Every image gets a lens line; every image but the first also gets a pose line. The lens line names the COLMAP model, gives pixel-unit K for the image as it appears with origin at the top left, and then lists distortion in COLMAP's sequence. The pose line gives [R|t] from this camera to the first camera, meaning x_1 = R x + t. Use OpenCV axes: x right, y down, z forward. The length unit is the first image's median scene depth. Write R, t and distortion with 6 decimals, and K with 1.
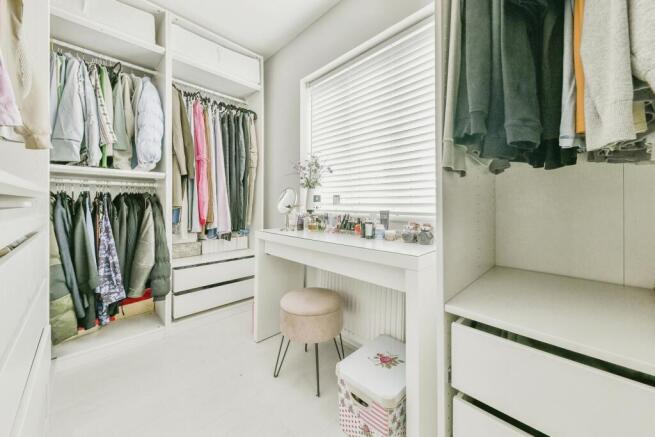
lens RADIAL K [[235.3, 0, 325.4], [0, 235.3, 204.4], [0, 0, 1]] dist [-0.000087, -0.000034]
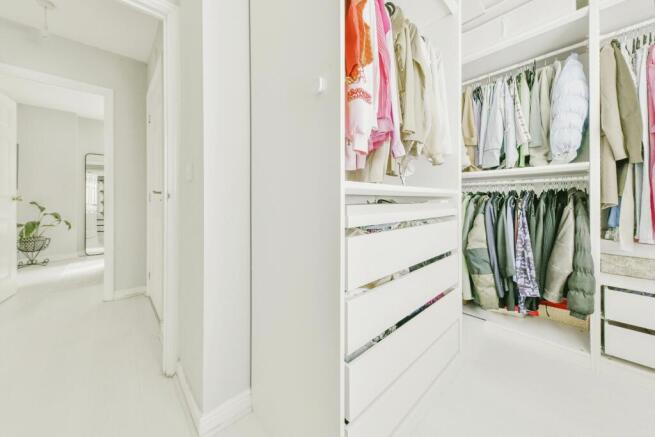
lens RADIAL K [[231.8, 0, 325.7], [0, 231.8, 201.2], [0, 0, 1]] dist [-0.000117, -0.000010]
pose [[-0.032970, -0.003784, -0.999449, 0.141830], [0.001043, 0.999992, -0.003821, 0.001434], [0.999456, -0.001169, -0.032966, 0.141753]]
